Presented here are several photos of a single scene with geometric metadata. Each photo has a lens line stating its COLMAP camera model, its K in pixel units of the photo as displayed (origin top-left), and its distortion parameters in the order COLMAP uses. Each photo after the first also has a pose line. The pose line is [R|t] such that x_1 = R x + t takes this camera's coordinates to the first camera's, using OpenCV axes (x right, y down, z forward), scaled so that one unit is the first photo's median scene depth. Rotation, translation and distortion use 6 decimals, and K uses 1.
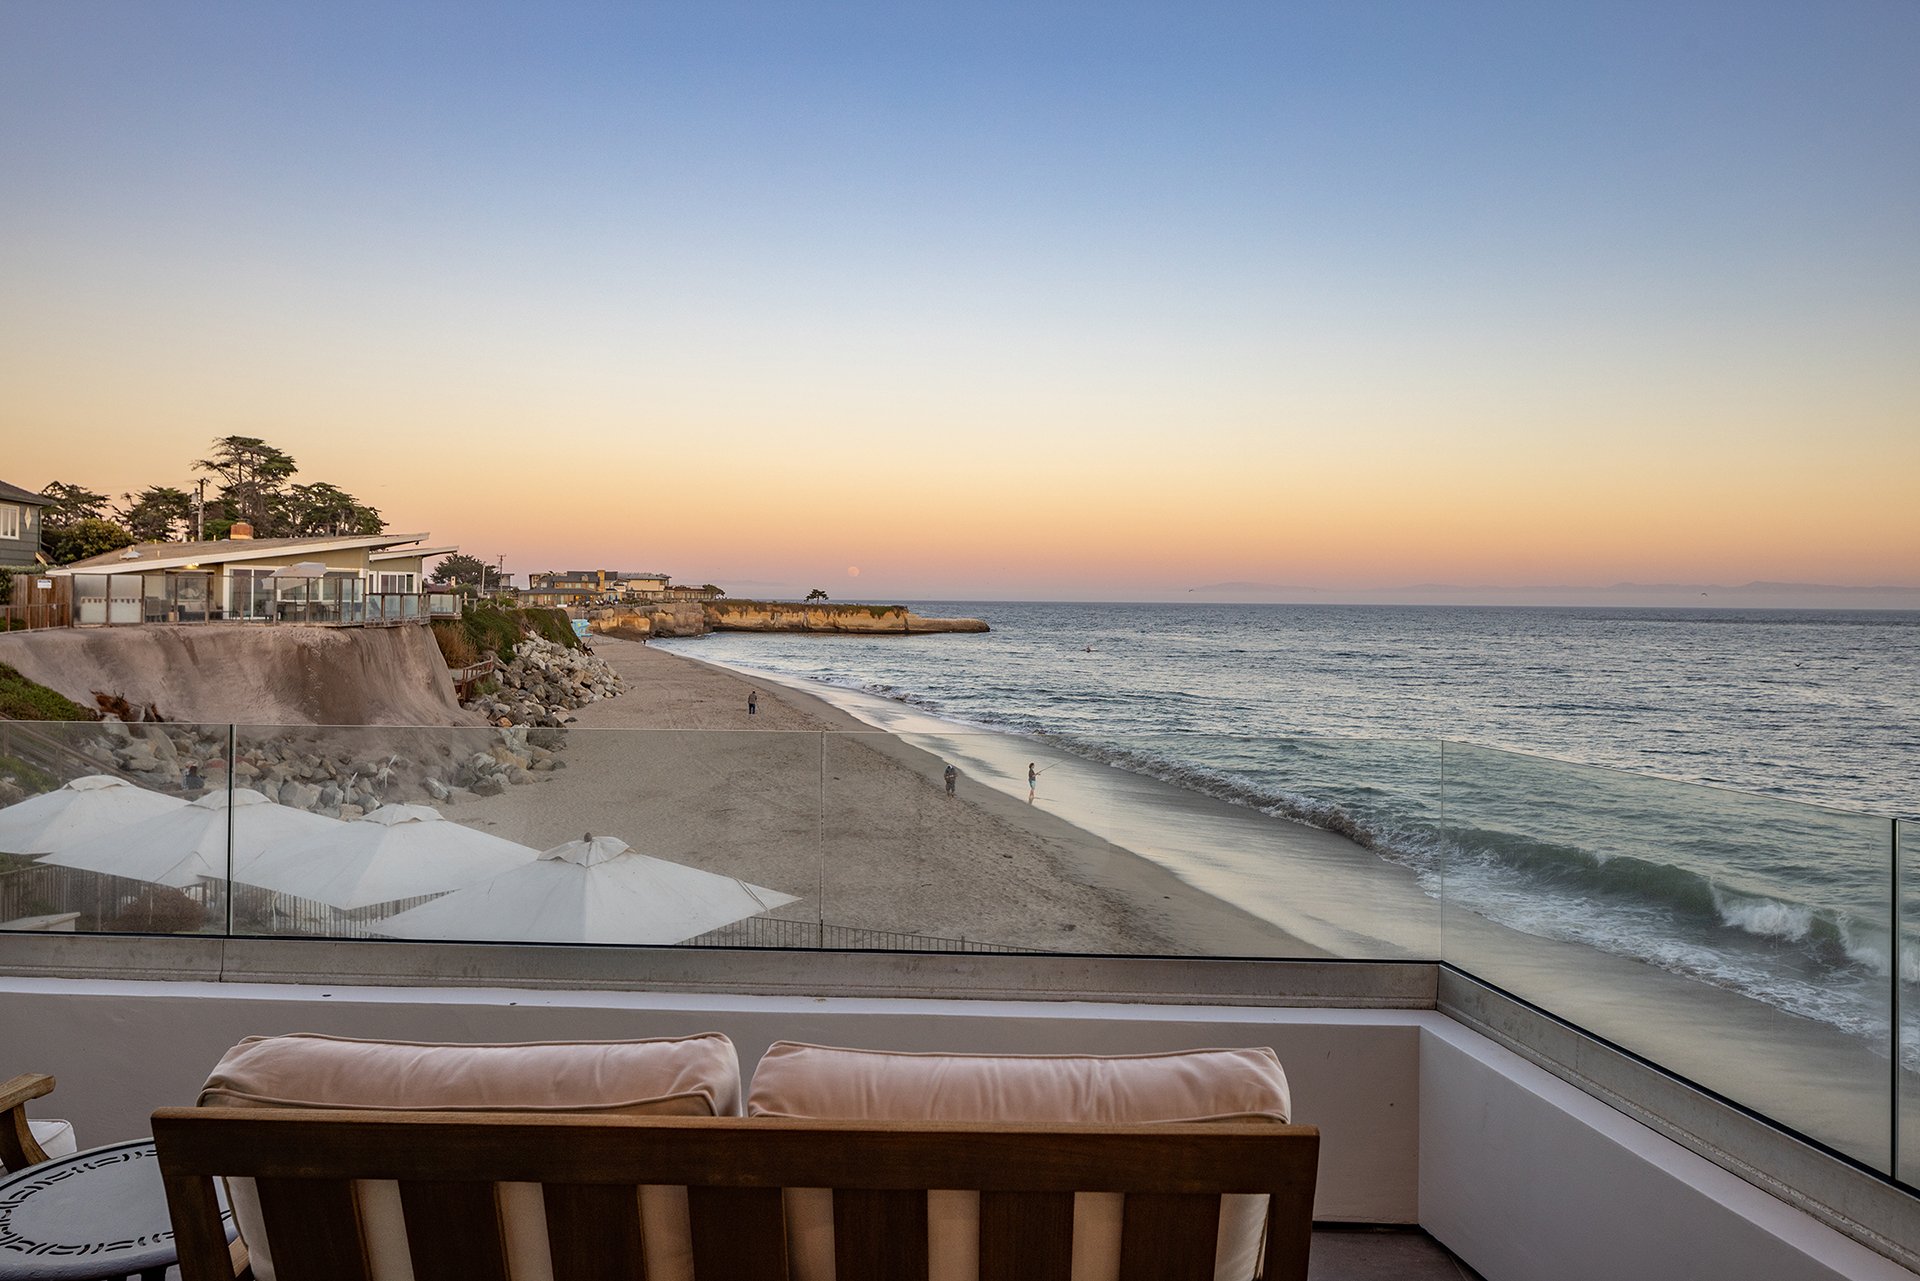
lens RADIAL K [[1294.4, 0, 926.4], [0, 1294.4, 601.6], [0, 0, 1]] dist [0.005633, 0.004861]
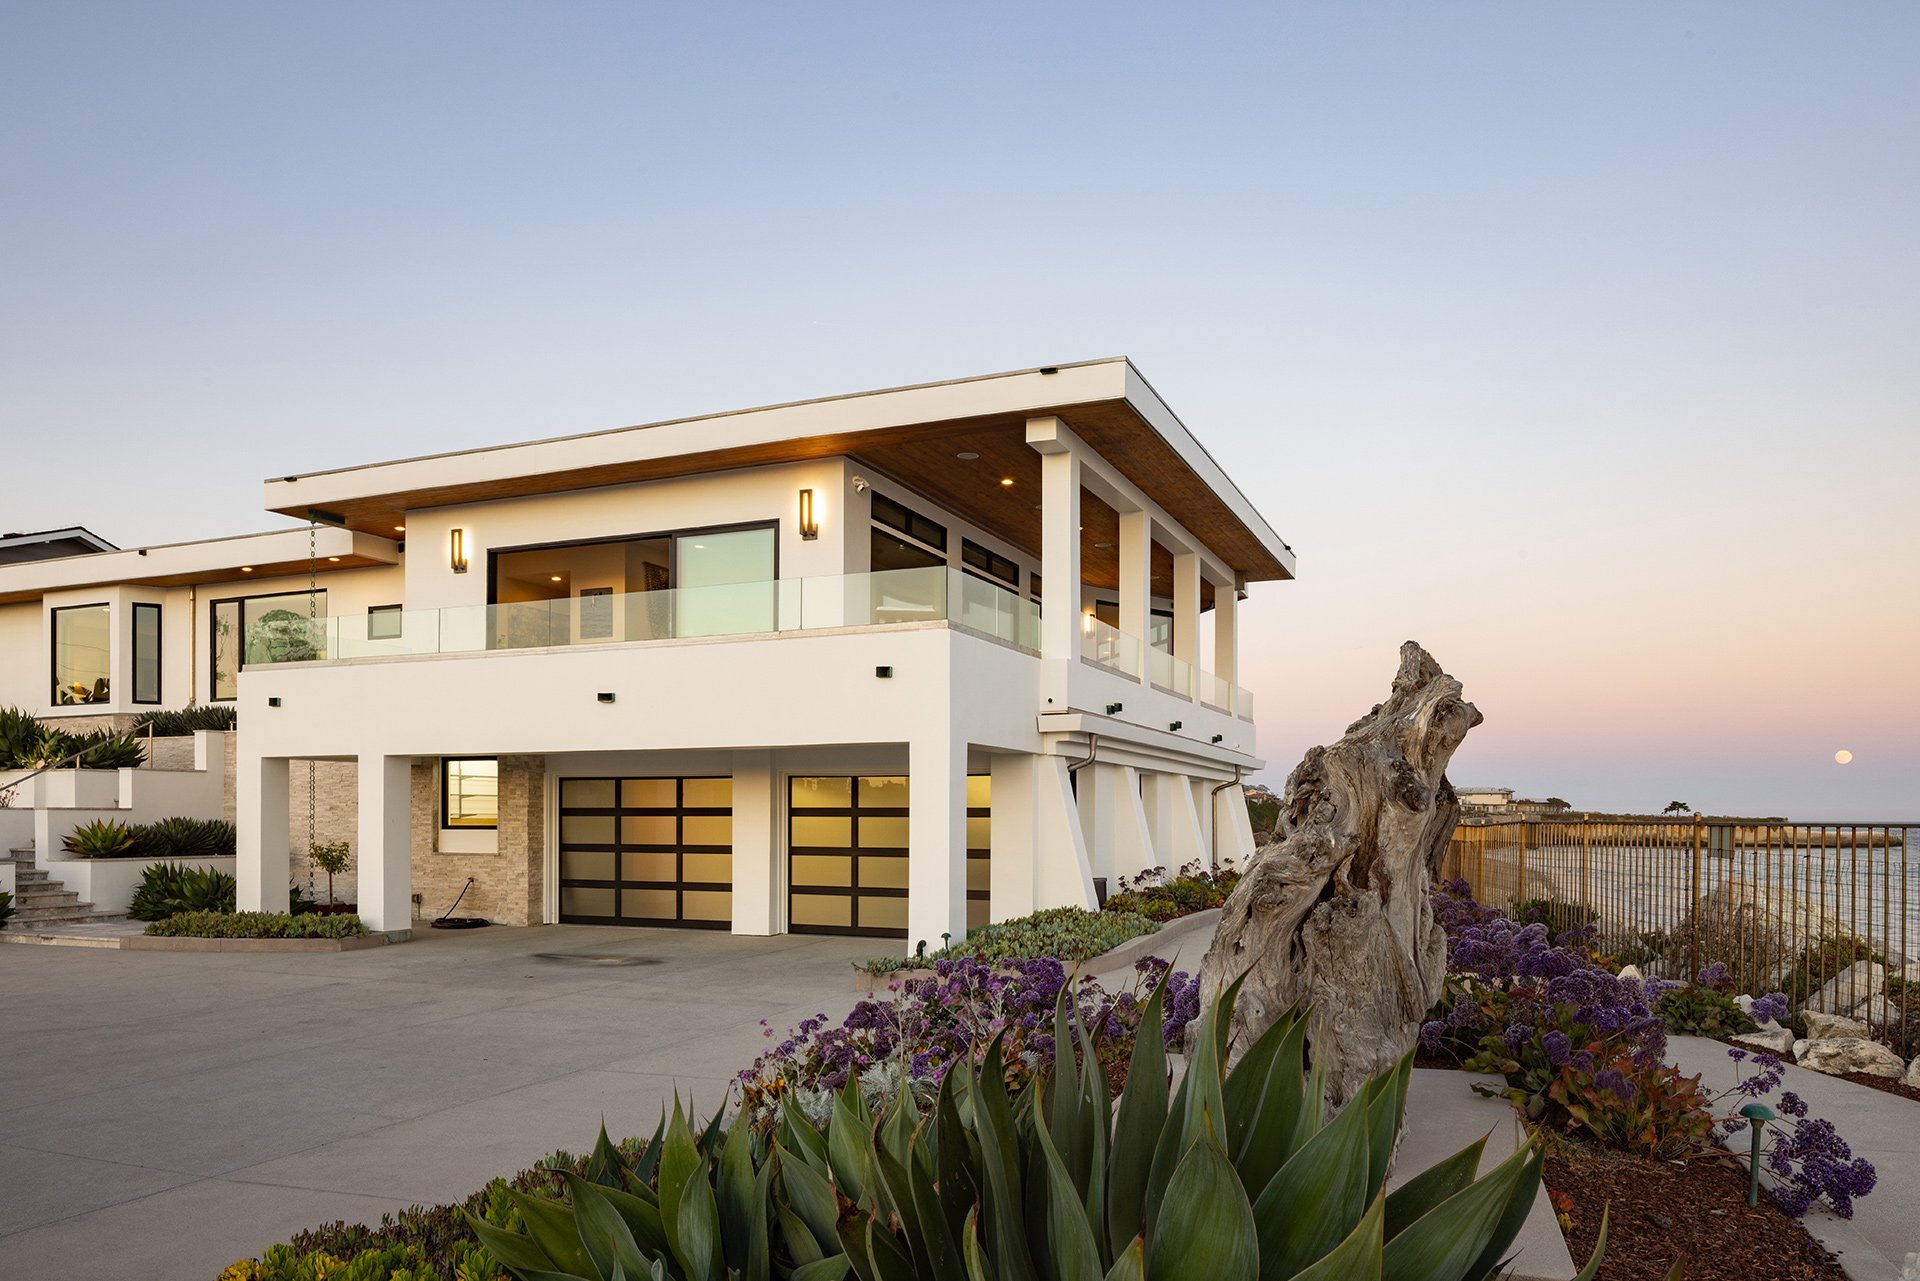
lens RADIAL K [[1292.7, 0, 968.0], [0, 1292.7, 830.2], [0, 0, 1]] dist [-0.000352, -0.000143]
pose [[0.805504, -0.000173, -0.592590, 0.075996], [0.002094, 0.999995, 0.002554, 0.010517], [0.592586, -0.003298, 0.805500, -0.102159]]
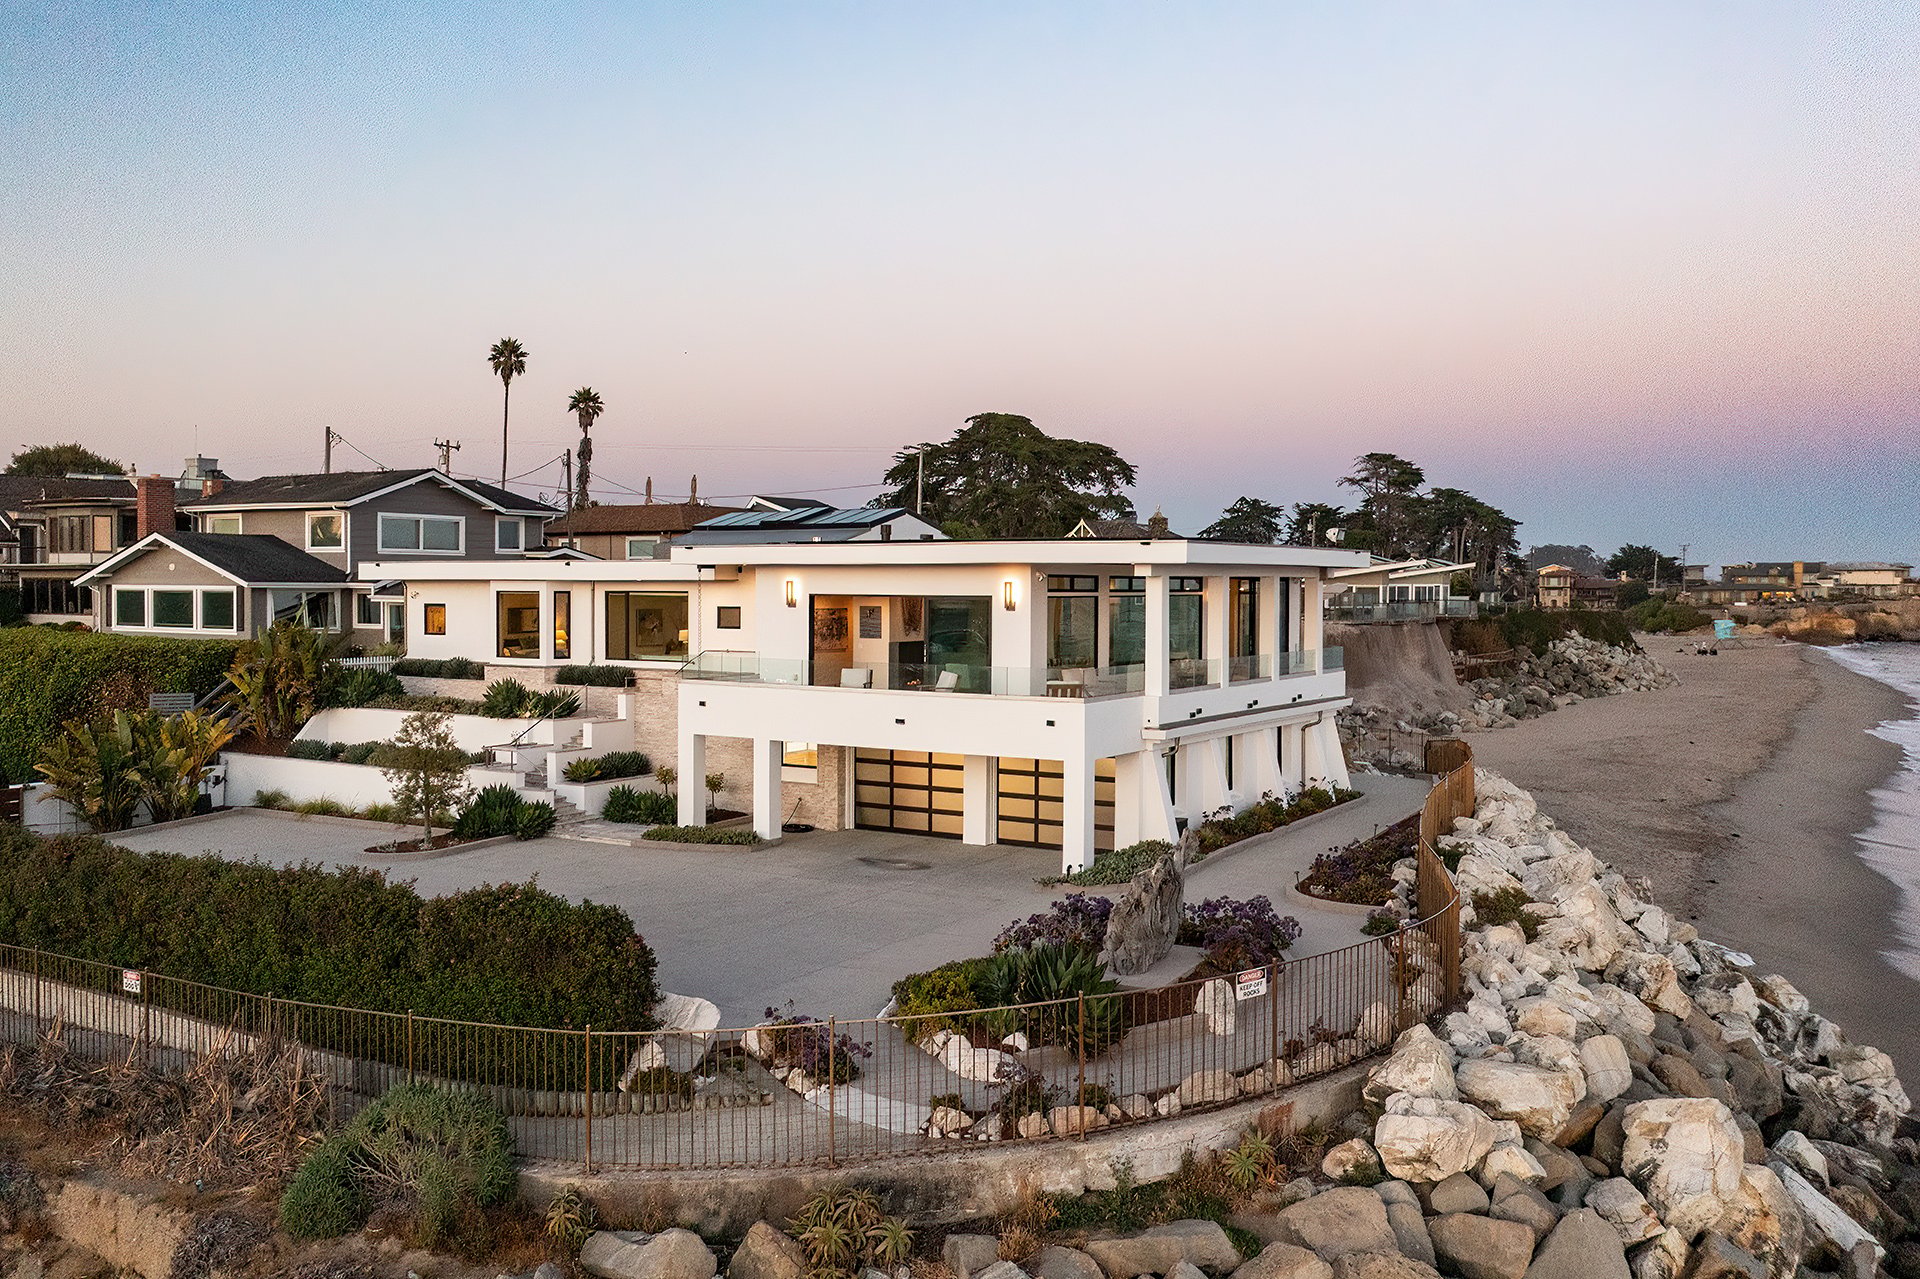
lens RADIAL K [[1616.2, 0, 893.8], [0, 1616.2, 627.8], [0, 0, 1]] dist [-0.006165, -0.000232]
pose [[0.683492, 0.013115, -0.729840, 0.117489], [0.001917, 0.999803, 0.019762, -0.003171], [0.729955, -0.014906, 0.683332, -0.147762]]
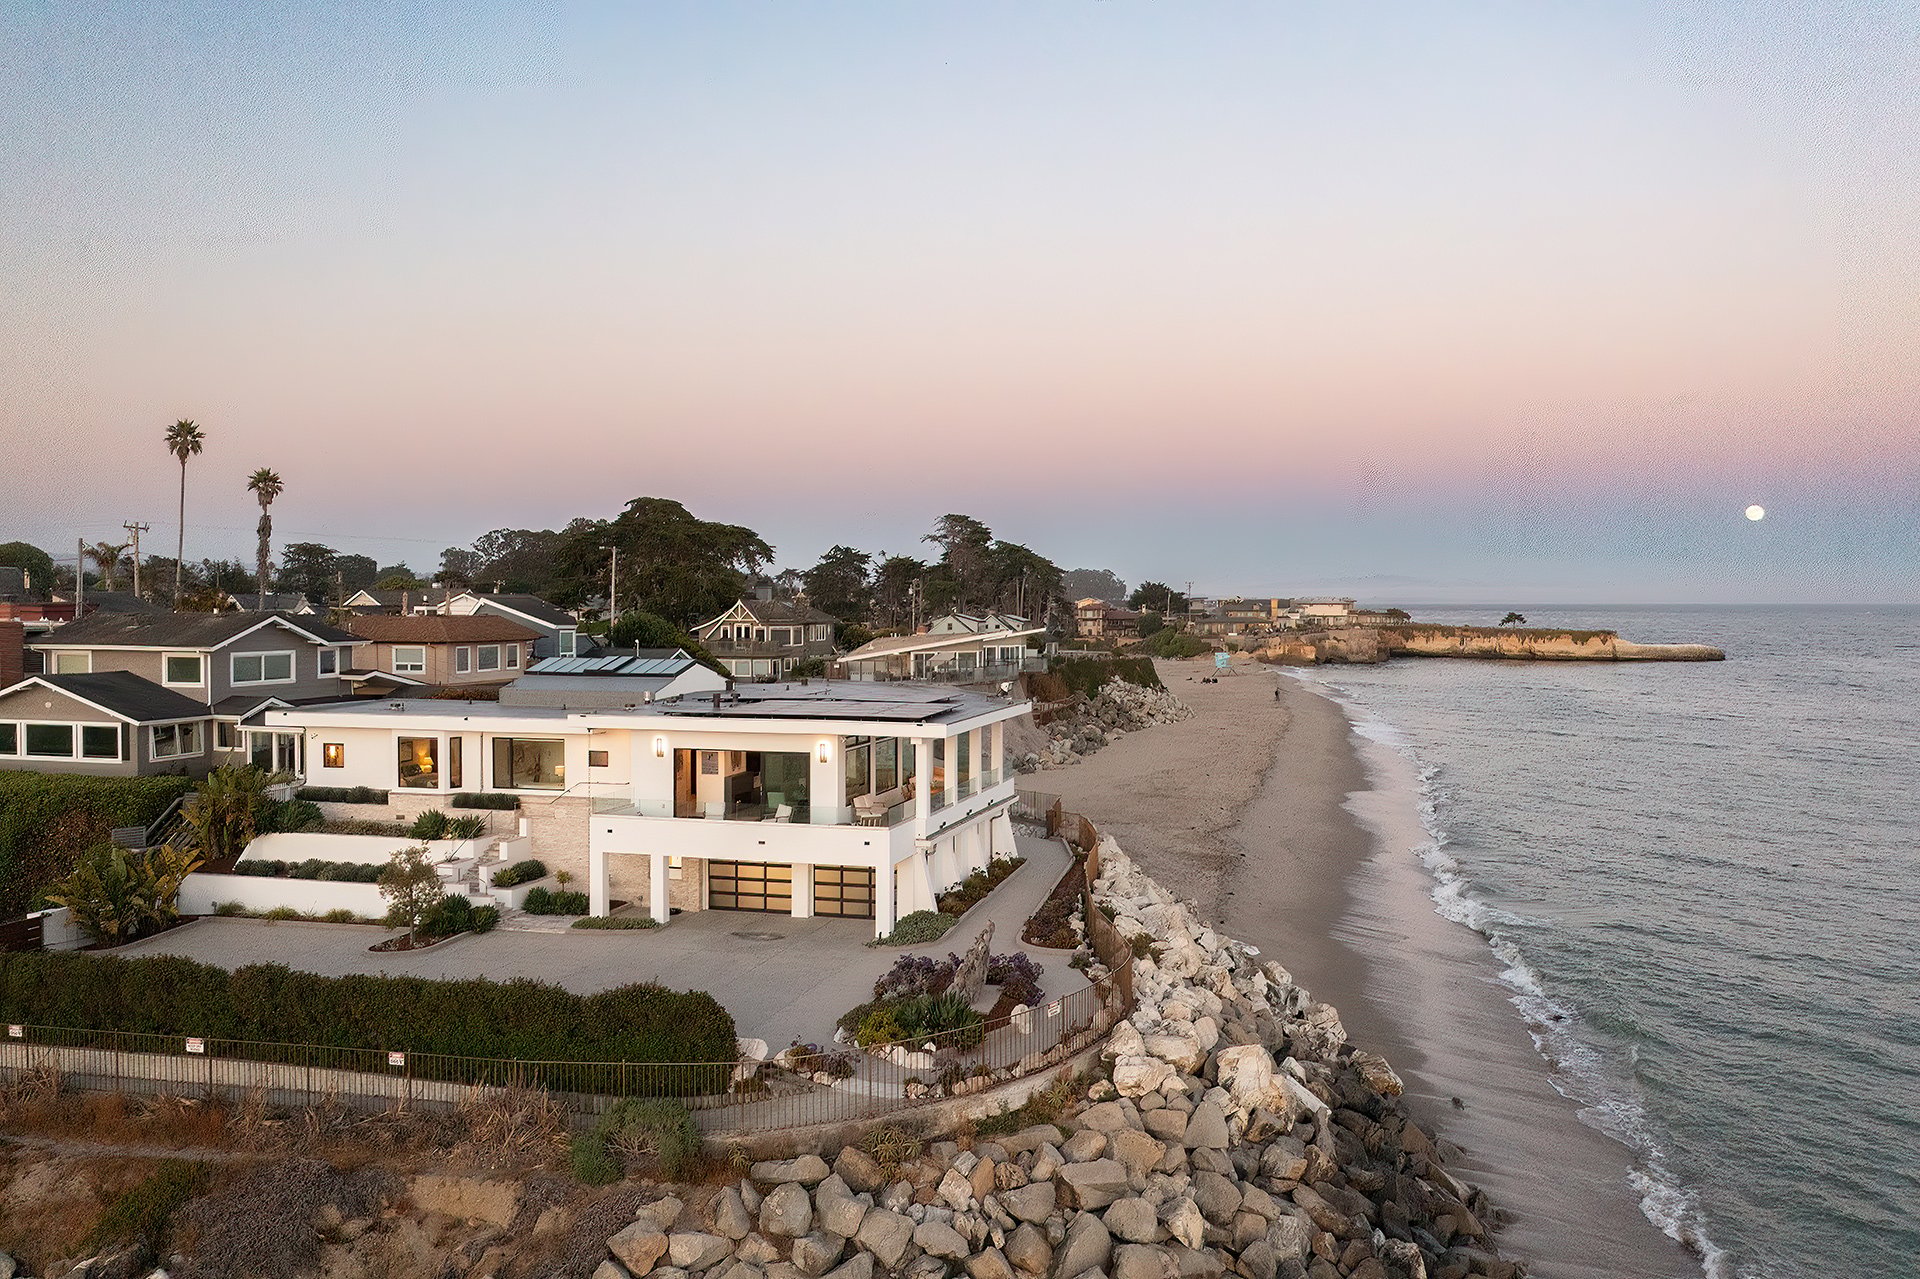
lens RADIAL K [[1530.9, 0, 960.0], [0, 1530.9, 639.5], [0, 0, 1]] dist [-0.009531, 0.004287]
pose [[0.873384, 0.005327, -0.487003, 0.132989], [0.005385, 0.999773, 0.020593, -0.019168], [0.487003, -0.020608, 0.873157, -0.201573]]
